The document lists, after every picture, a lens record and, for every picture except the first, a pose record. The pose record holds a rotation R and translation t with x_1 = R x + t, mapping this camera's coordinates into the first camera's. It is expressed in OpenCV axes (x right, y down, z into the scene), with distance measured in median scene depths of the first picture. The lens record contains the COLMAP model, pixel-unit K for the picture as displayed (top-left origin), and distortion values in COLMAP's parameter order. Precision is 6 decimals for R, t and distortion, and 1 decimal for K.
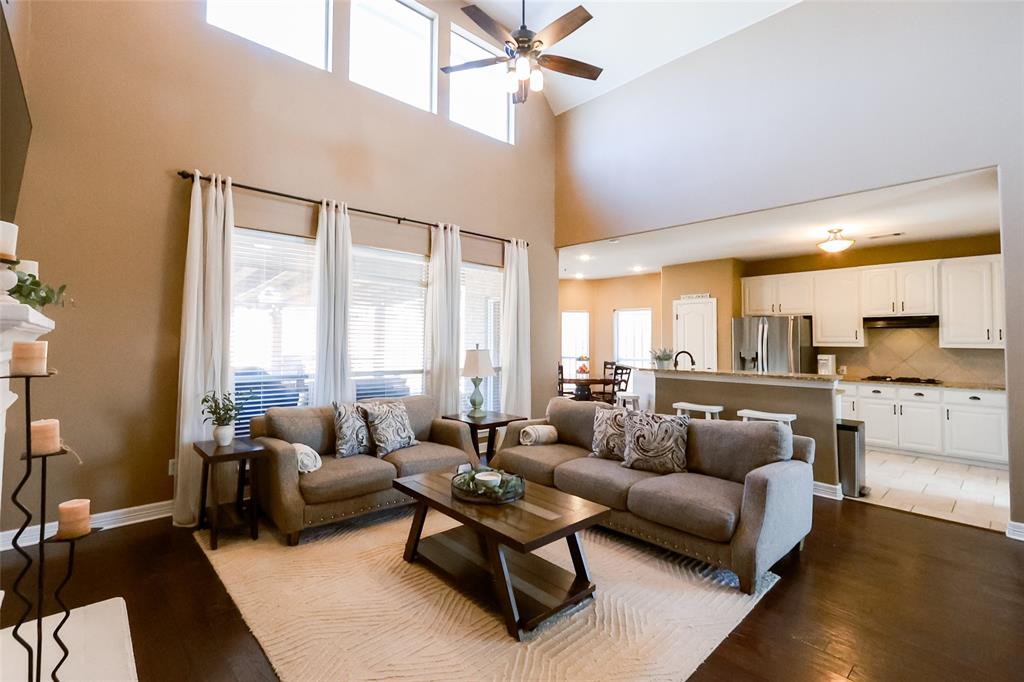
lens RADIAL K [[463.5, 0, 518.3], [0, 463.5, 328.8], [0, 0, 1]] dist [0.000432, 0.004398]
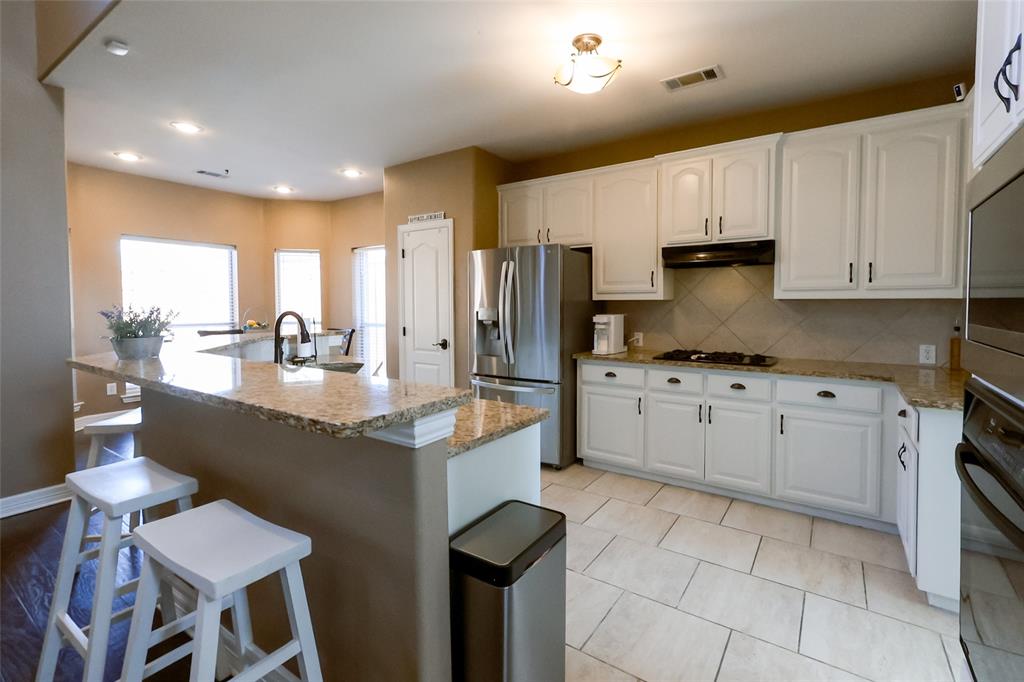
lens RADIAL K [[473.1, 0, 512.0], [0, 473.1, 320.3], [0, 0, 1]] dist [0.002057, 0.001146]
pose [[0.977090, -0.016985, 0.212147, 0.448565], [0.002633, 0.997699, 0.067754, 0.024793], [-0.212810, -0.065643, 0.974886, 0.480991]]
